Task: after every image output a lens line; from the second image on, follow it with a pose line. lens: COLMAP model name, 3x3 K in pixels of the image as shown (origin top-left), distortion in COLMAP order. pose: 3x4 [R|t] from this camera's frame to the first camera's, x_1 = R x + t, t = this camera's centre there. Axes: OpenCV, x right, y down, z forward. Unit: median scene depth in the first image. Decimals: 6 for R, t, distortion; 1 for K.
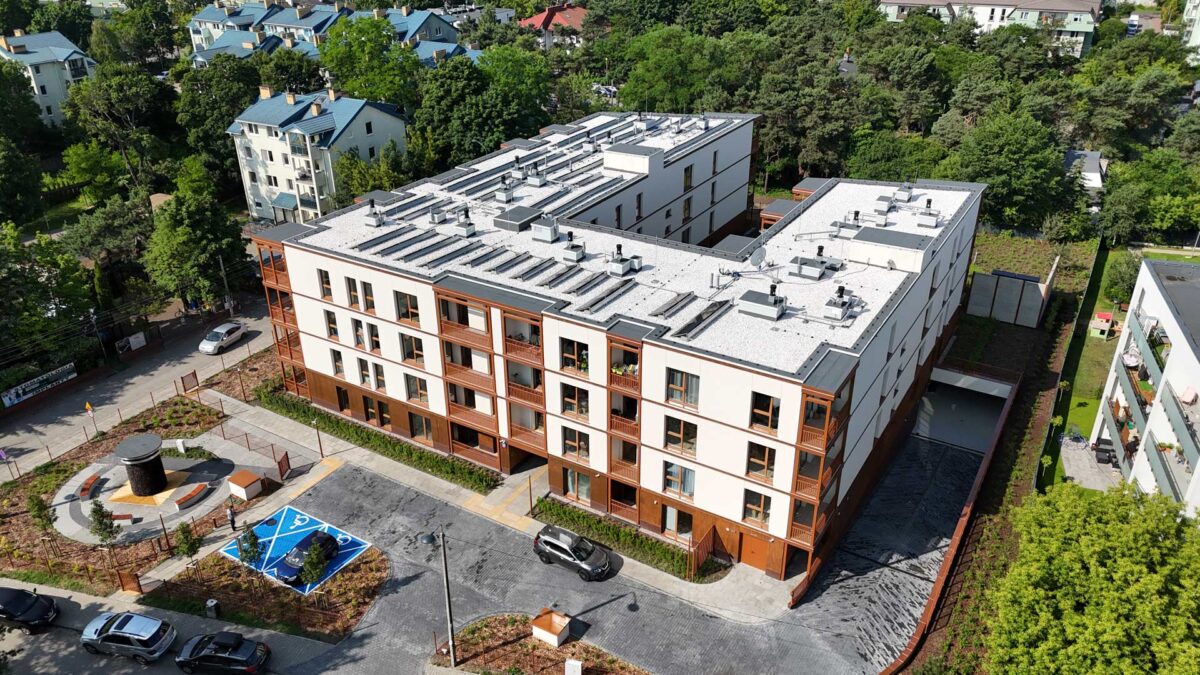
lens RADIAL K [[882.0, 0, 600.0], [0, 882.0, 337.5], [0, 0, 1]] dist [0.066226, -0.054370]
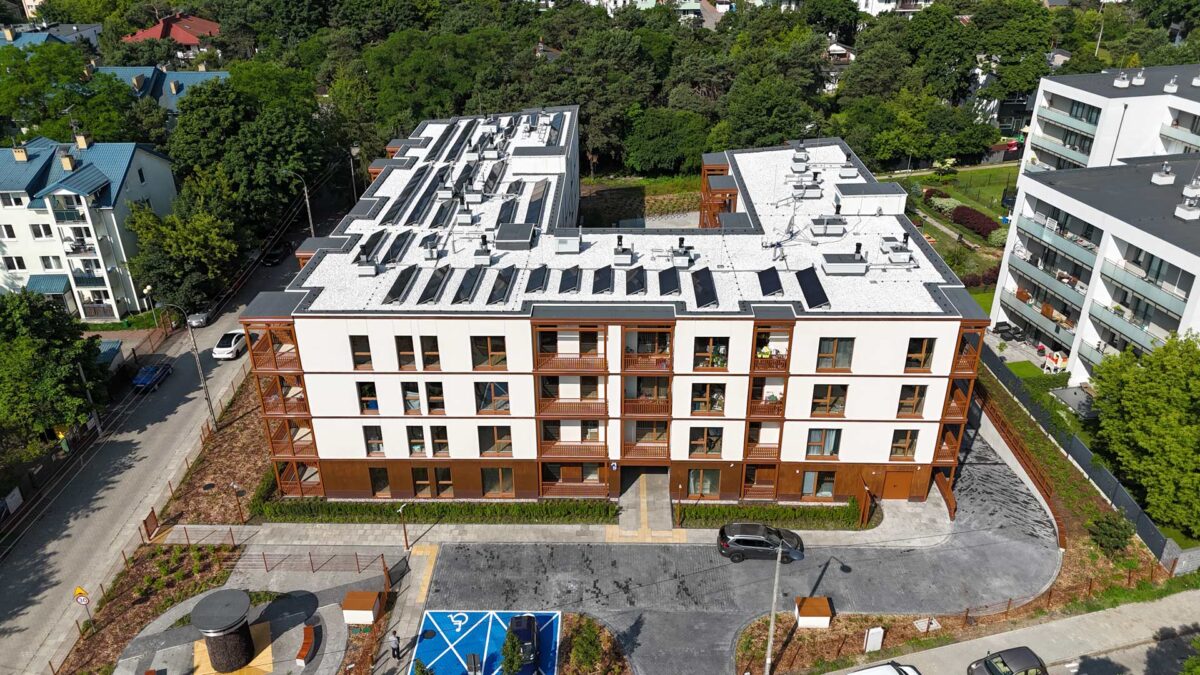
lens RADIAL K [[882.0, 0, 600.0], [0, 882.0, 337.5], [0, 0, 1]] dist [0.066226, -0.054370]
pose [[0.863376, -0.233453, 0.447306, -0.513098], [0.232191, 0.970906, 0.058556, -0.073201], [-0.447962, 0.053305, 0.892462, 0.151929]]
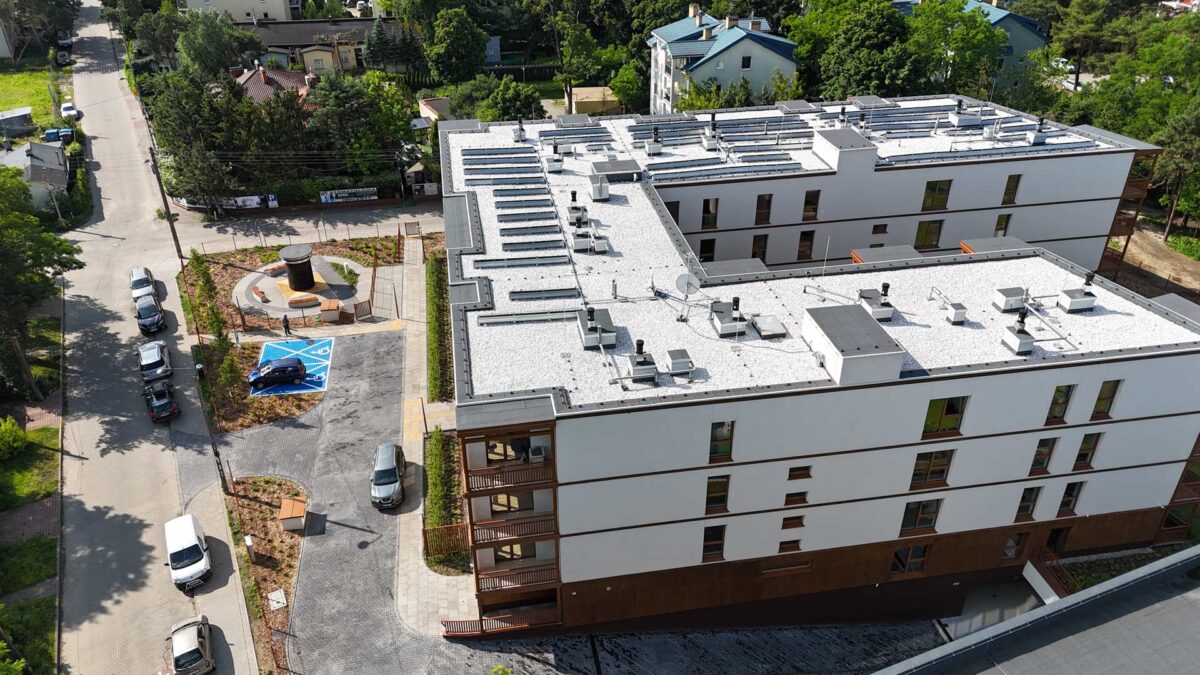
lens RADIAL K [[882.0, 0, 600.0], [0, 882.0, 337.5], [0, 0, 1]] dist [0.066226, -0.054370]
pose [[0.656928, 0.391678, -0.644231, 0.651671], [-0.341404, 0.916384, 0.209008, -0.184047], [0.672227, 0.082640, 0.735719, 0.343125]]
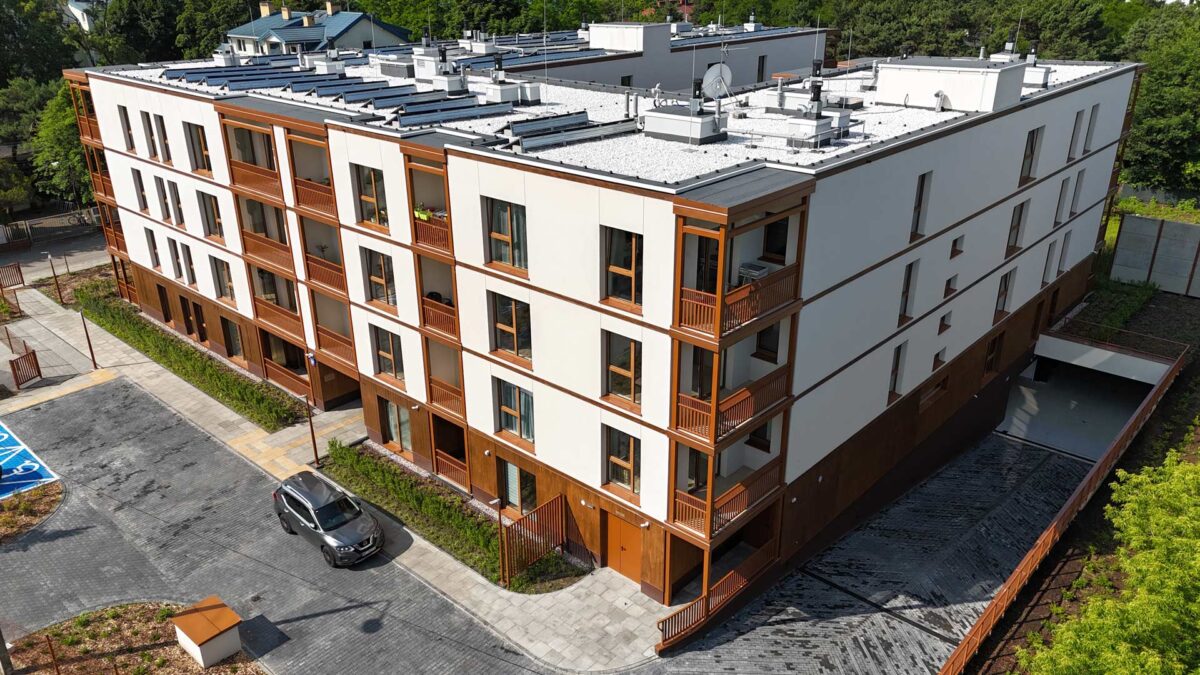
lens RADIAL K [[882.0, 0, 600.0], [0, 882.0, 337.5], [0, 0, 1]] dist [0.066226, -0.054370]
pose [[0.982579, 0.073216, -0.170814, 0.211760], [-0.085453, 0.994193, -0.065409, 0.128733], [0.165033, 0.078867, 0.983130, 0.383876]]
